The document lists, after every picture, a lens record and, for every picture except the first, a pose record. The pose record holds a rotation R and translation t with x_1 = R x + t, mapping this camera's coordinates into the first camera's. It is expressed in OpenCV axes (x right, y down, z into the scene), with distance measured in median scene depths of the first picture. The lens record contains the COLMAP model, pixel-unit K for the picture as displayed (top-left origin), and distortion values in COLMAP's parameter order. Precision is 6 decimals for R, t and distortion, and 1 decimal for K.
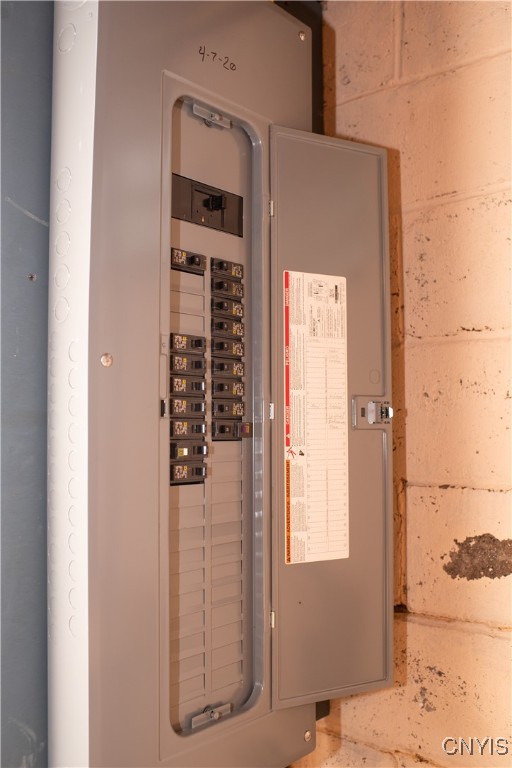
lens RADIAL K [[764.3, 0, 256.0], [0, 764.3, 384.0], [0, 0, 1]] dist [-0.011297, -0.001895]
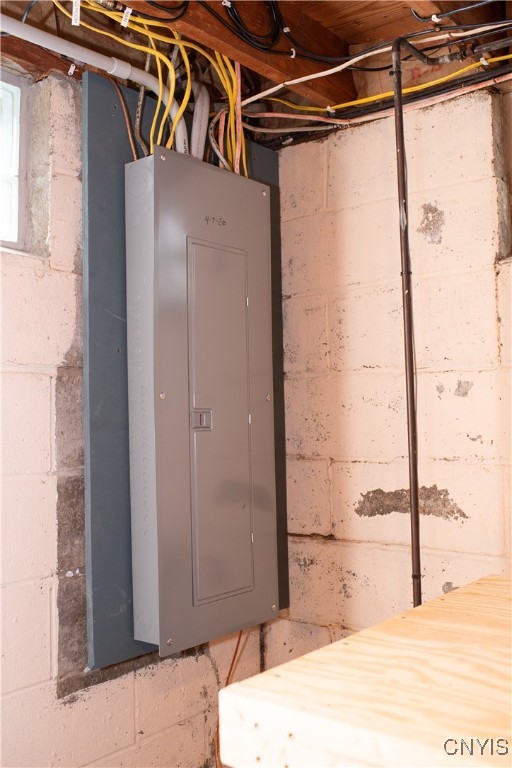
lens RADIAL K [[764.3, 0, 256.0], [0, 764.3, 384.0], [0, 0, 1]] dist [-0.011297, -0.001895]
pose [[0.999530, -0.016750, 0.025693, -0.007081], [0.016547, 0.999830, 0.008114, -0.051738], [-0.025825, -0.007685, 0.999637, -0.657786]]
